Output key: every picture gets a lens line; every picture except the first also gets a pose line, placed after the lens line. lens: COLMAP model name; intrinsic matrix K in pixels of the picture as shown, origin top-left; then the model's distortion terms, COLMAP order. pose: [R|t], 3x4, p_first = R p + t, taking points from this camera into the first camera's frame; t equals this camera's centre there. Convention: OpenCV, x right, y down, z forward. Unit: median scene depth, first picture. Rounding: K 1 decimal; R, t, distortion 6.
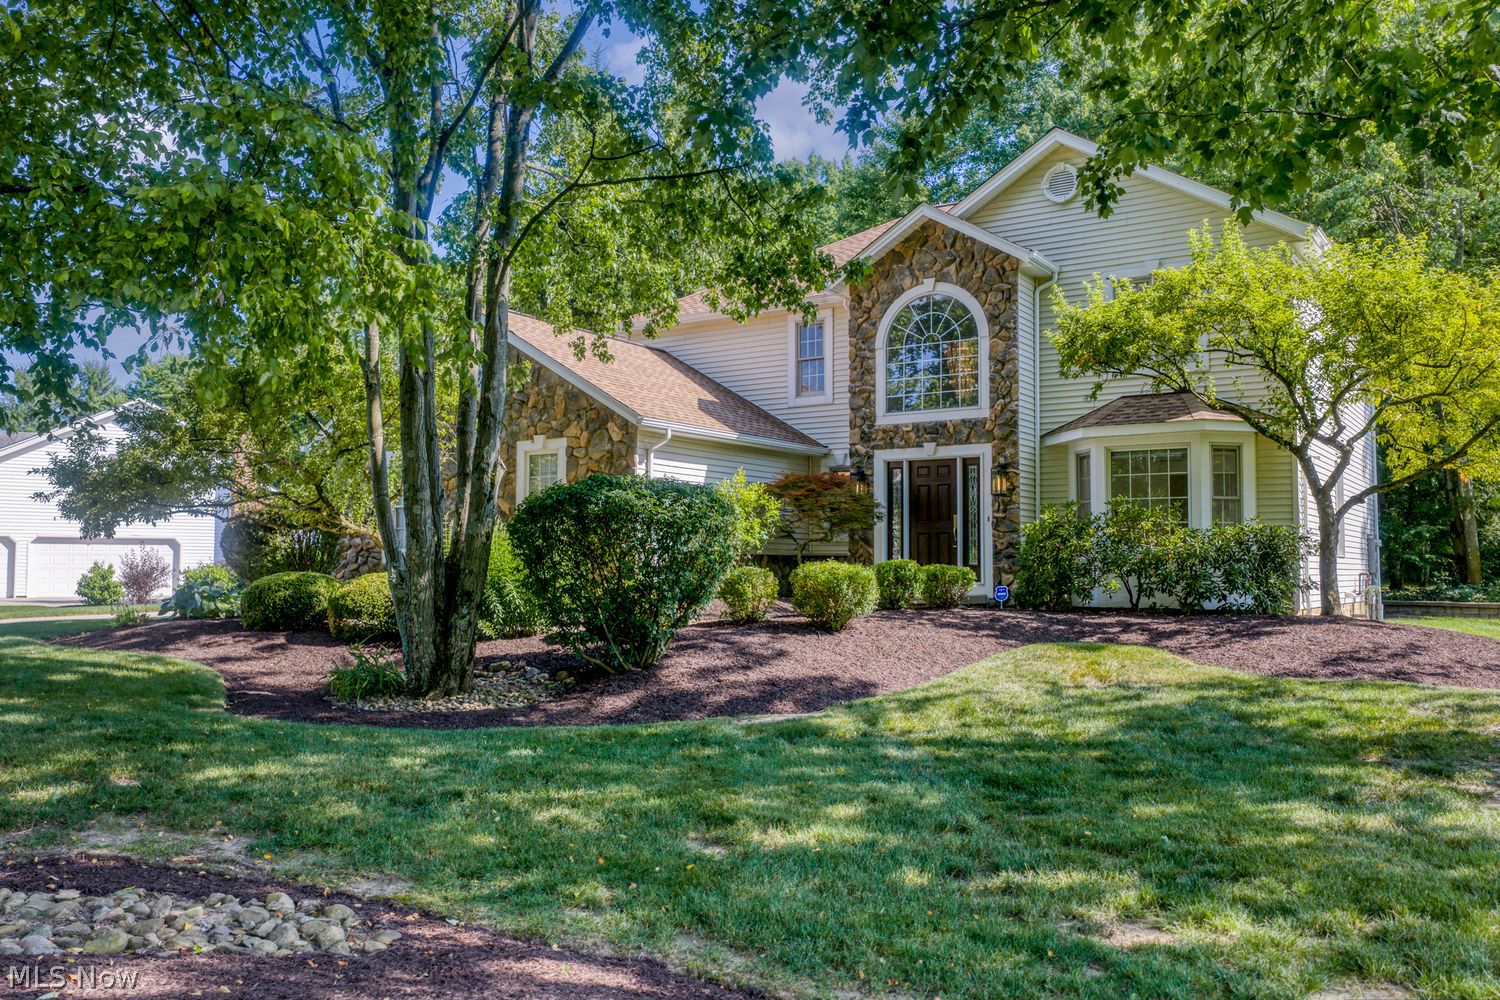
lens RADIAL K [[1279.8, 0, 750.0], [0, 1279.8, 500.0], [0, 0, 1]] dist [0.004177, -0.000418]
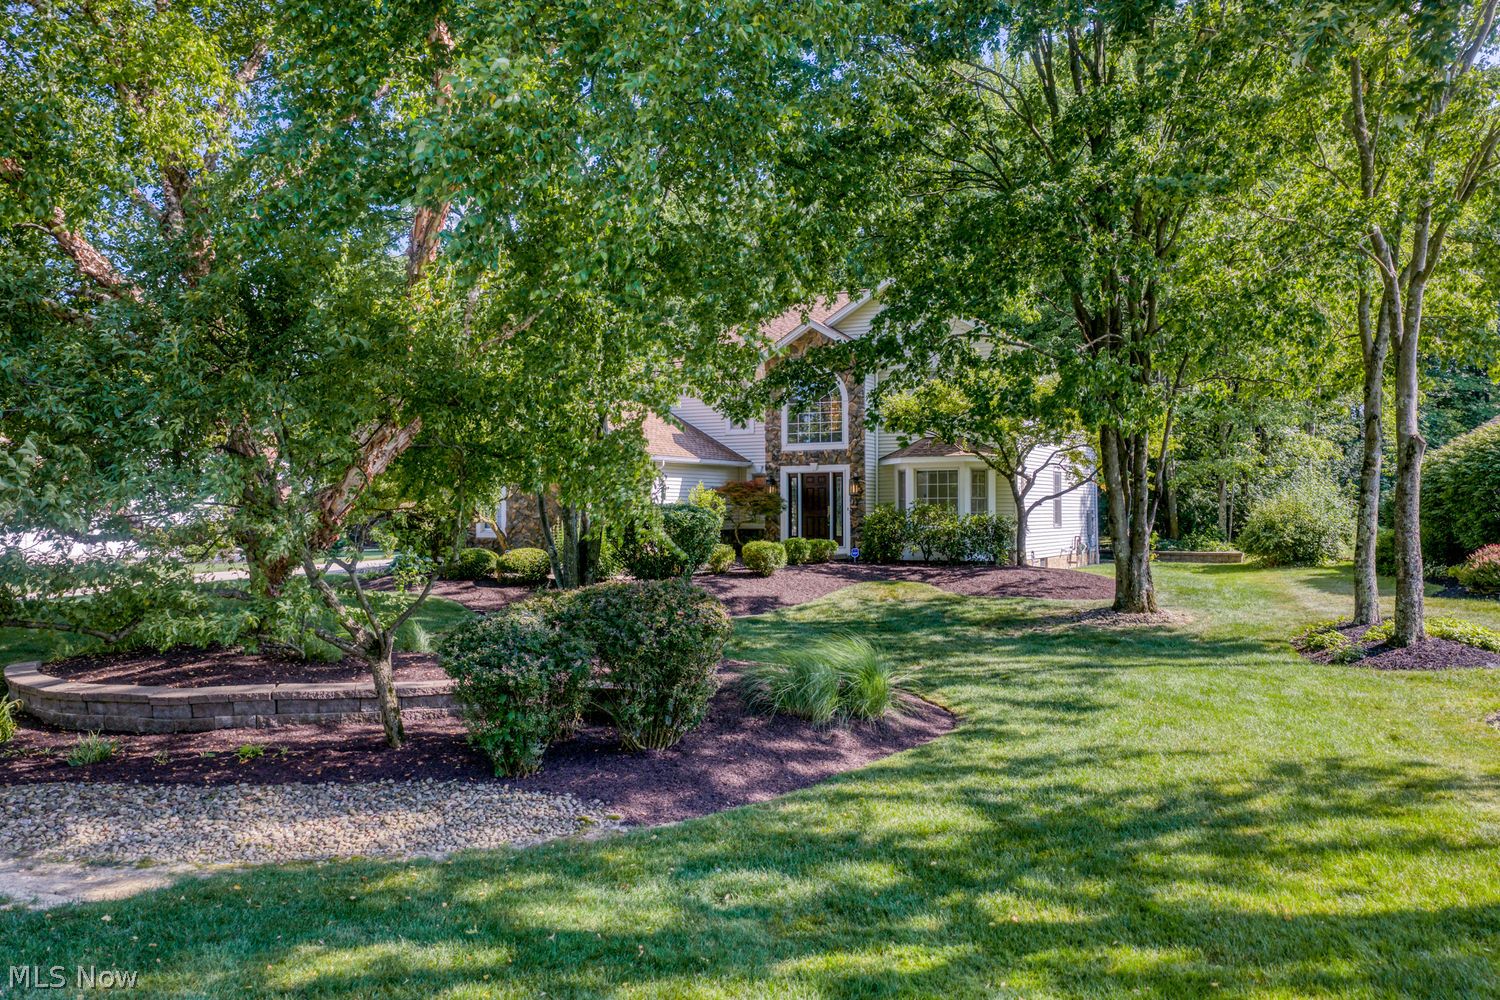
lens RADIAL K [[1219.2, 0, 750.0], [0, 1219.2, 500.0], [0, 0, 1]] dist [-0.002120, -0.000089]
pose [[0.996603, -0.005728, 0.082159, -0.077685], [0.002280, 0.999115, 0.042006, -0.066556], [-0.082327, -0.041676, 0.995734, -0.612416]]
